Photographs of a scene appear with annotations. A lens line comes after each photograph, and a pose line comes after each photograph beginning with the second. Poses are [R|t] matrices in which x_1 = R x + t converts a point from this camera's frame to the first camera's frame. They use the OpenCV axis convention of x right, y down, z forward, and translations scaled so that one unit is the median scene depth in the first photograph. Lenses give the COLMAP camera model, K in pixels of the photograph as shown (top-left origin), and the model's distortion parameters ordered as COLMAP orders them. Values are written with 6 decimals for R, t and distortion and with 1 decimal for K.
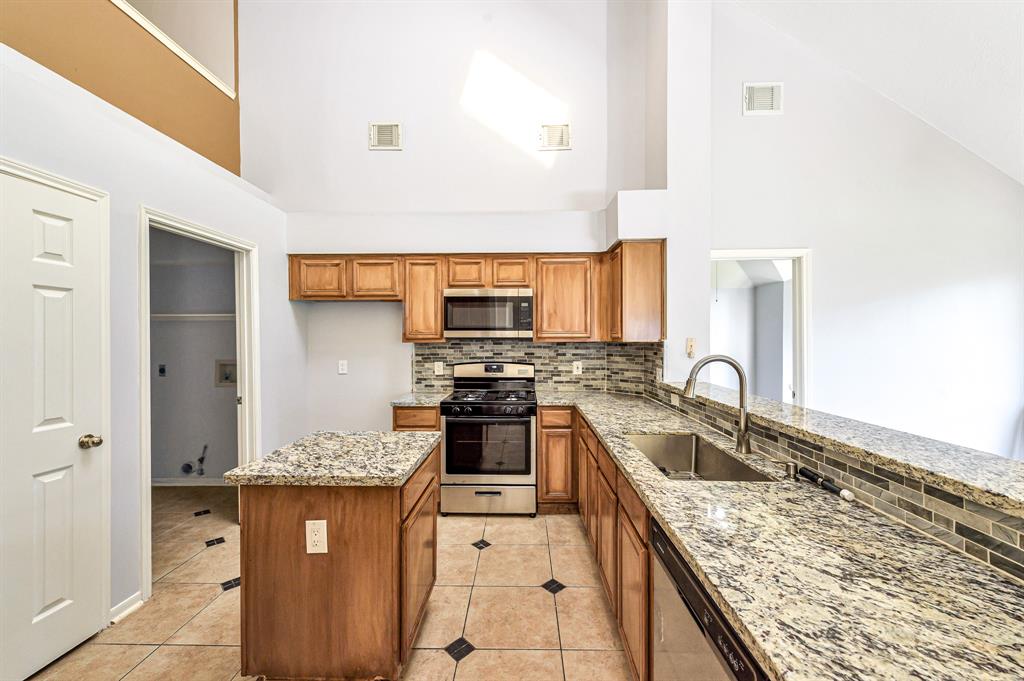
lens RADIAL K [[408.6, 0, 512.0], [0, 408.6, 340.5], [0, 0, 1]] dist [0.016939, -0.000075]
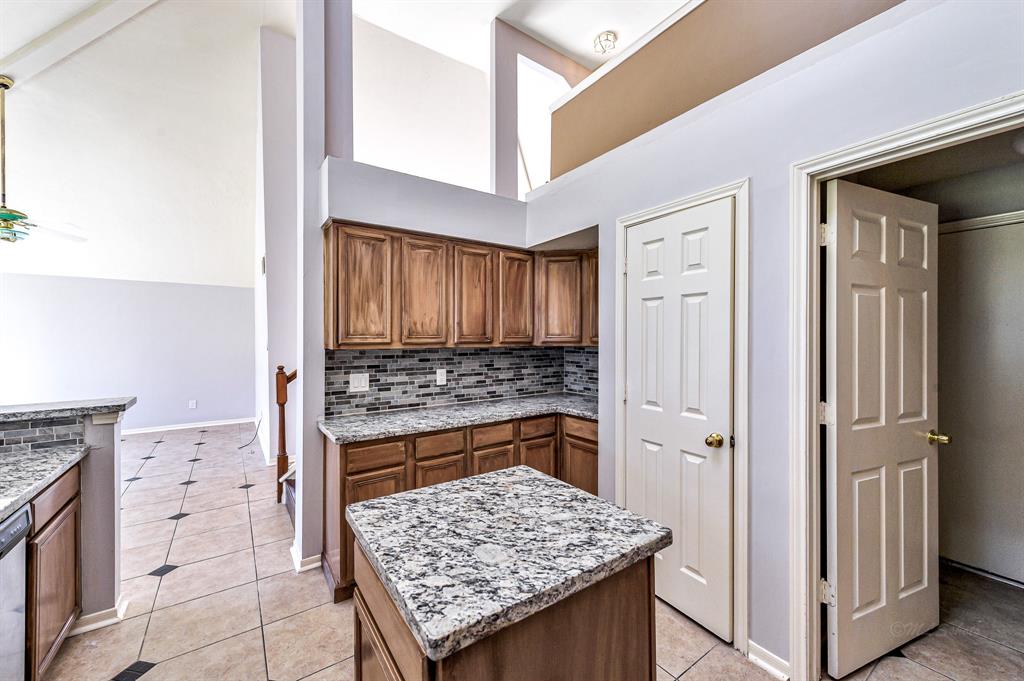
lens RADIAL K [[402.5, 0, 516.7], [0, 402.5, 341.4], [0, 0, 1]] dist [0.008310, -0.000944]
pose [[-0.796254, 0.009724, -0.604884, -0.023949], [-0.000029, 0.999870, 0.016113, -0.006708], [0.604962, 0.012847, -0.796150, 0.811808]]
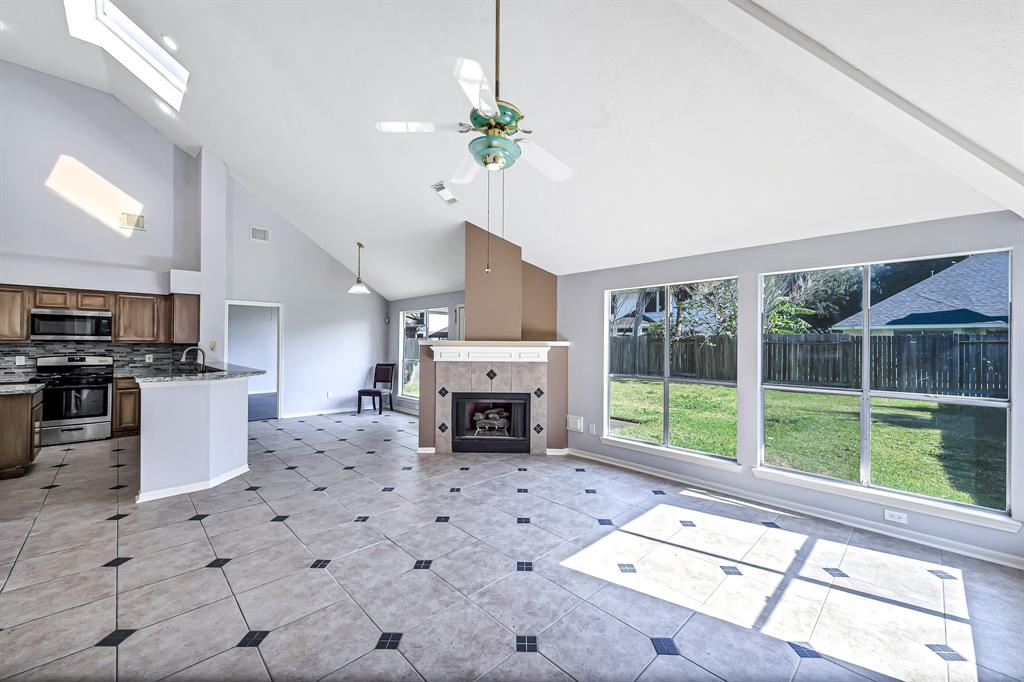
lens RADIAL K [[402.5, 0, 516.7], [0, 402.5, 341.9], [0, 0, 1]] dist [0.008310, -0.000944]
pose [[0.691984, 0.010619, 0.721835, -0.000436], [-0.003487, 0.999929, -0.011368, 0.012804], [-0.721905, 0.005350, 0.691972, -1.416595]]
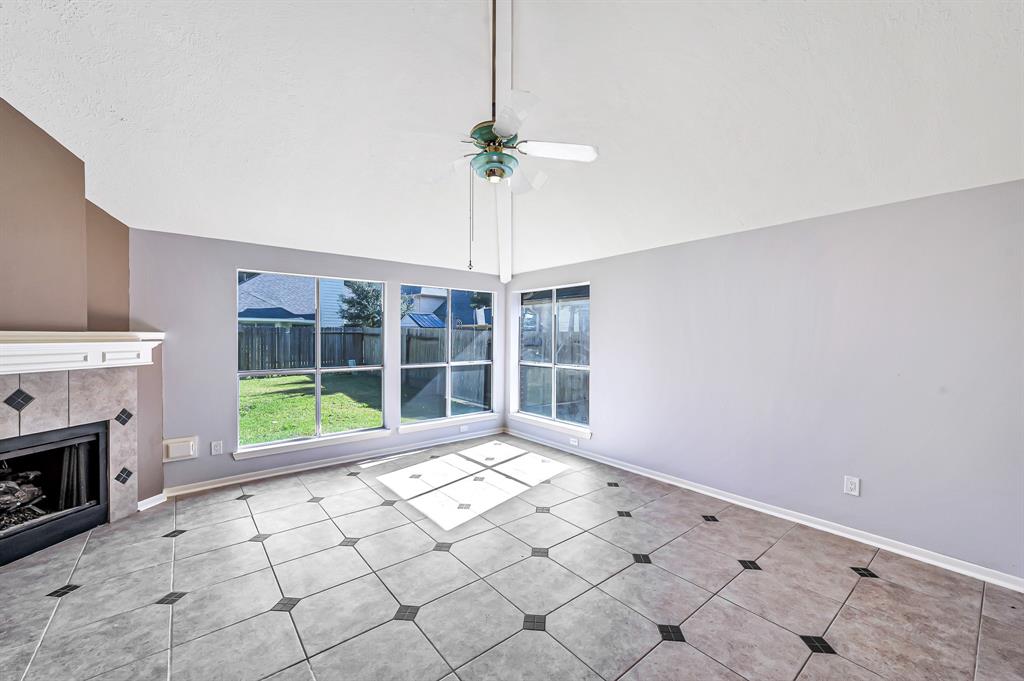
lens RADIAL K [[402.5, 0, 516.7], [0, 402.5, 341.4], [0, 0, 1]] dist [0.008310, -0.000944]
pose [[-0.659534, -0.008417, 0.751628, -0.131359], [0.006322, 0.999840, 0.016744, 0.004831], [-0.751648, 0.015795, -0.659375, -0.526822]]
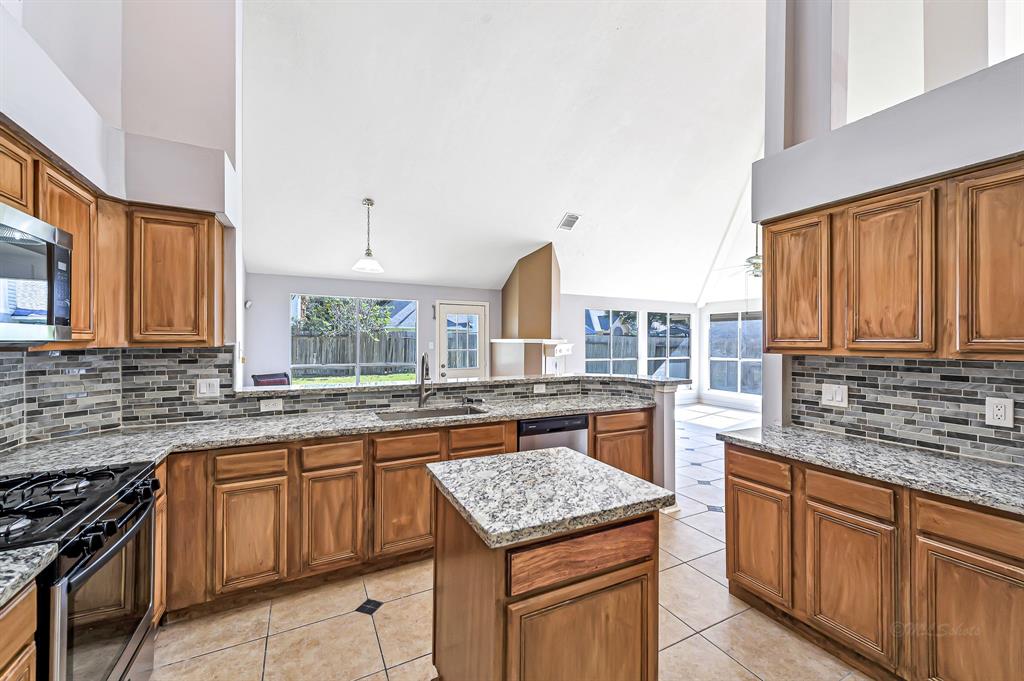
lens RADIAL K [[405.9, 0, 516.3], [0, 405.9, 342.1], [0, 0, 1]] dist [0.011055, -0.004793]
pose [[-0.491029, -0.002952, 0.871138, -0.581552], [0.004277, 0.999974, 0.005800, -0.006181], [-0.871133, 0.006574, -0.491003, 0.775099]]
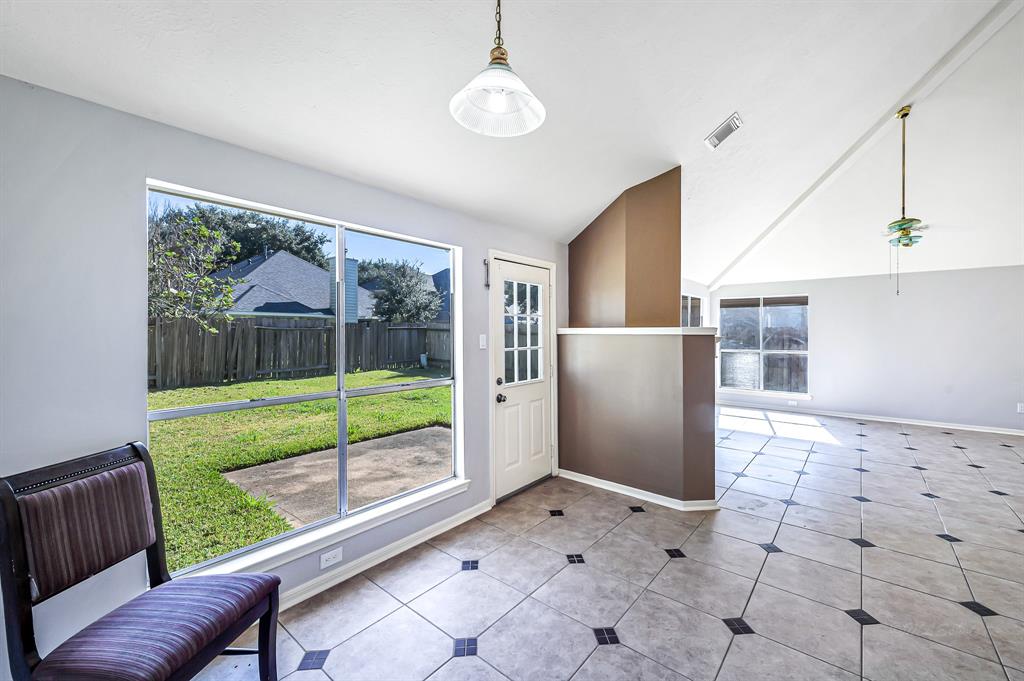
lens RADIAL K [[409.3, 0, 522.6], [0, 409.3, 327.8], [0, 0, 1]] dist [0.005845, -0.000450]
pose [[-0.790838, 0.007760, 0.611976, 0.590036], [0.007417, 0.999968, -0.003096, -0.007524], [-0.611980, 0.002091, -0.790870, 0.872849]]
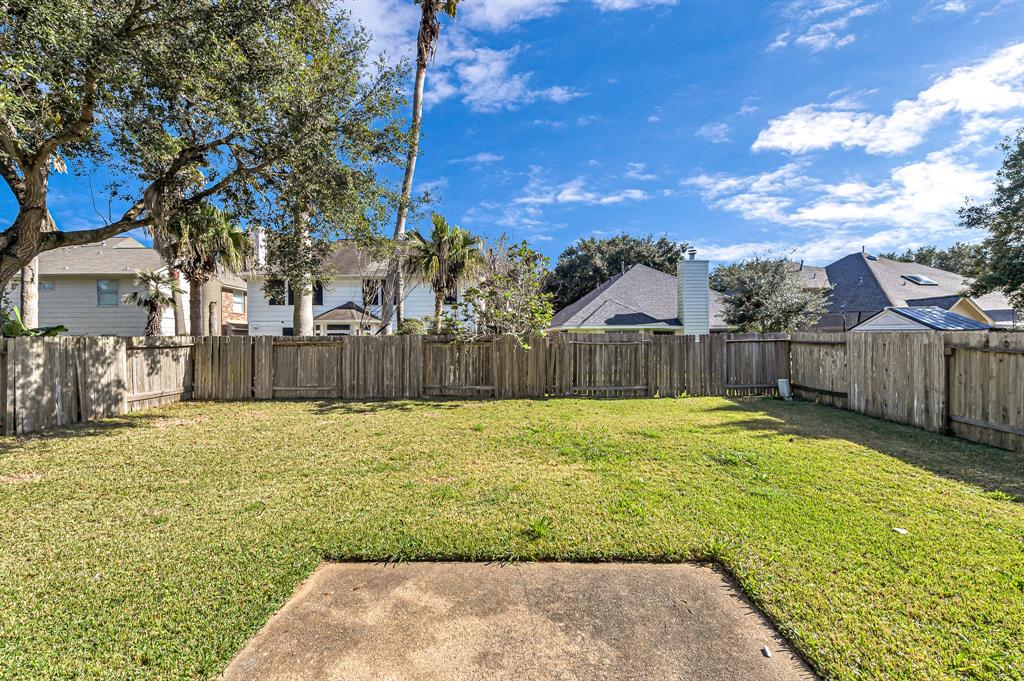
lens RADIAL K [[402.5, 0, 516.7], [0, 402.5, 341.4], [0, 0, 1]] dist [0.008310, -0.000944]
pose [[-0.021251, 0.004655, 0.999763, 1.214480], [0.015775, 0.999866, -0.004321, -0.038821], [-0.999650, 0.015679, -0.021322, 0.046084]]
